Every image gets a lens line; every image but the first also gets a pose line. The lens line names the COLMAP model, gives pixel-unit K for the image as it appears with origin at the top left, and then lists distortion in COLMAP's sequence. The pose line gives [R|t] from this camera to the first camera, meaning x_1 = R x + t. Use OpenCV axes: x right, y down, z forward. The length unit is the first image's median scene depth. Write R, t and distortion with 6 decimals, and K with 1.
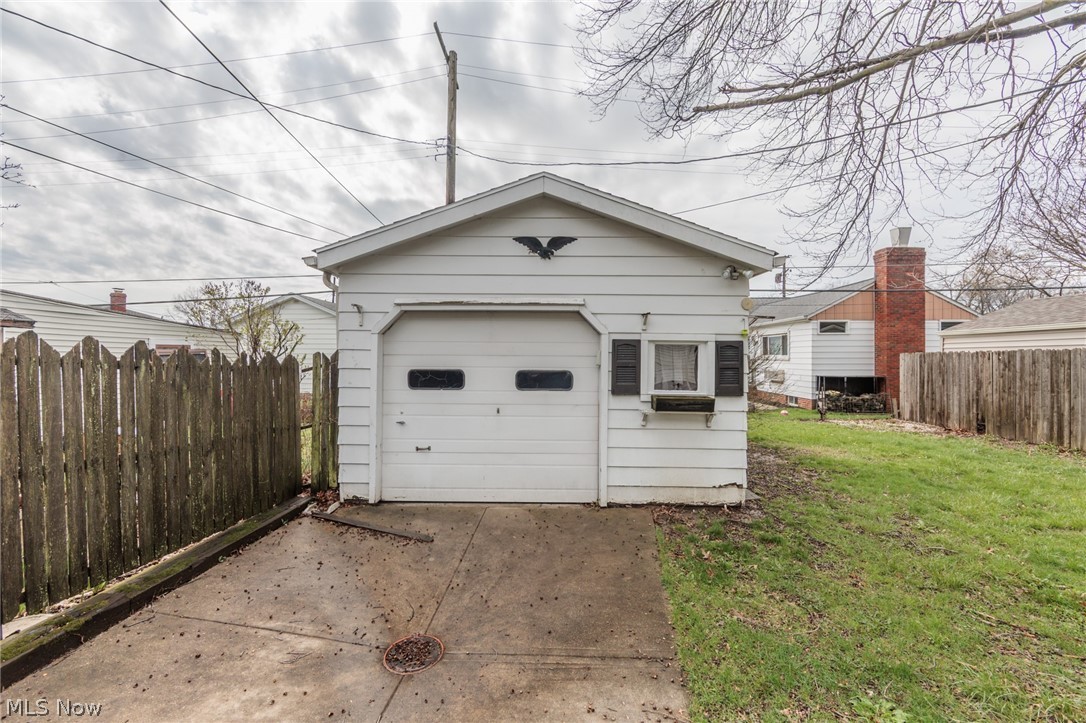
lens RADIAL K [[429.2, 0, 544.9], [0, 429.2, 356.9], [0, 0, 1]] dist [-0.001591, -0.000264]
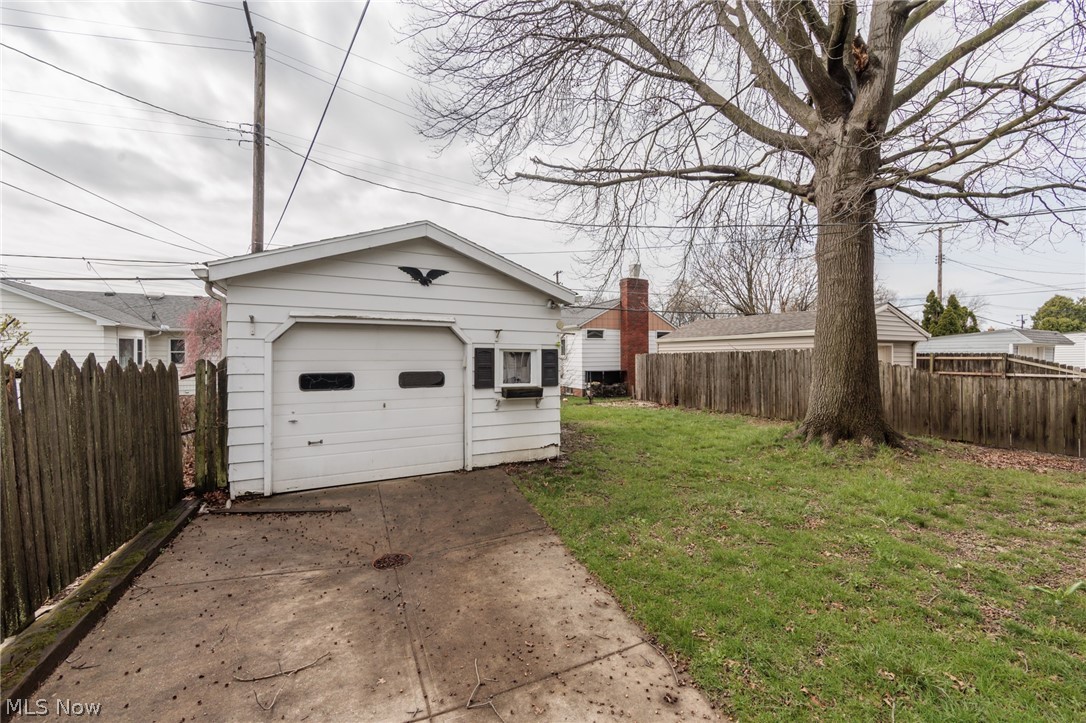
lens RADIAL K [[431.6, 0, 552.1], [0, 431.6, 355.3], [0, 0, 1]] dist [-0.000452, 0.000009]
pose [[0.874124, -0.004997, 0.485677, -0.296008], [0.004939, 0.999987, 0.001400, -0.018020], [-0.485677, 0.001175, 0.874137, -0.324177]]
